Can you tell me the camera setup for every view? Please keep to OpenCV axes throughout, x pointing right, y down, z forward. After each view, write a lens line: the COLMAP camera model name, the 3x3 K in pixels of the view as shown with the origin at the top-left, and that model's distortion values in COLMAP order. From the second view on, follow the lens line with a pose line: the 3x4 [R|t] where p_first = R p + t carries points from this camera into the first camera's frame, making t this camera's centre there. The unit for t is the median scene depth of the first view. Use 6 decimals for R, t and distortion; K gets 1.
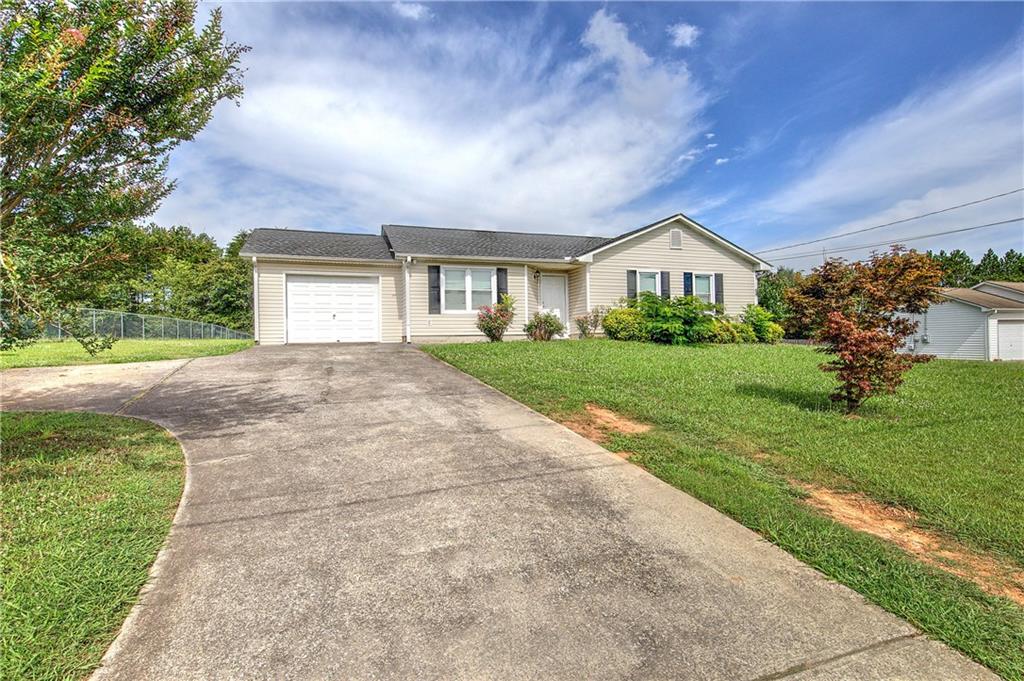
lens RADIAL K [[550.3, 0, 524.1], [0, 550.3, 356.9], [0, 0, 1]] dist [0.002349, 0.000911]
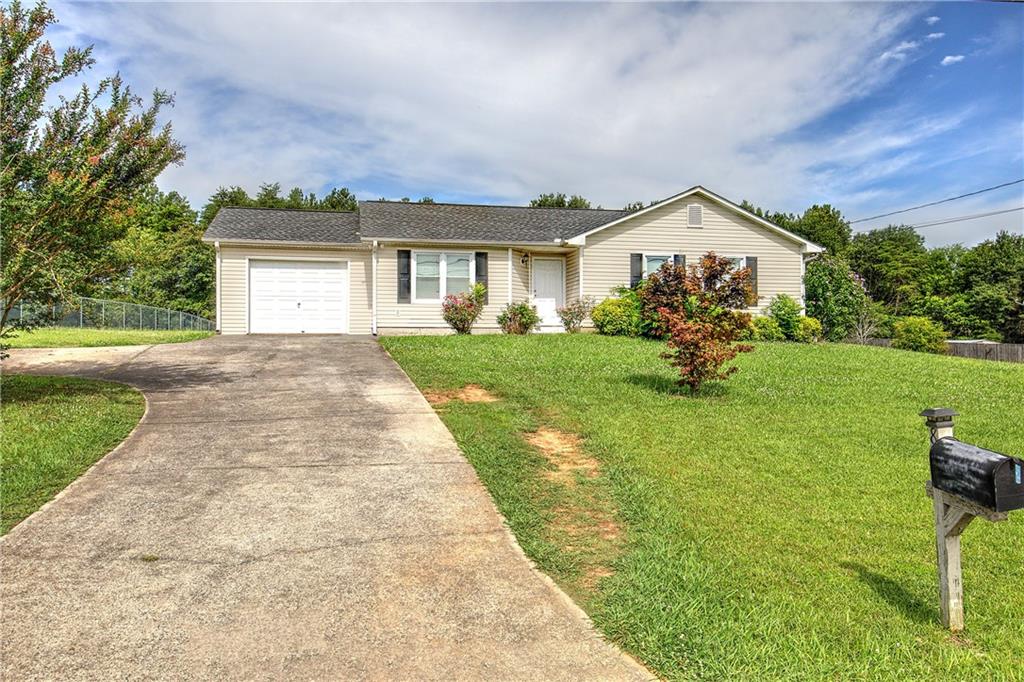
lens RADIAL K [[841.4, 0, 513.4], [0, 841.4, 341.0], [0, 0, 1]] dist [-0.006724, 0.012435]
pose [[0.989882, 0.014578, -0.141140, 0.192426], [-0.018746, 0.999425, -0.028243, 0.018026], [0.140647, 0.030603, 0.989587, -0.311656]]
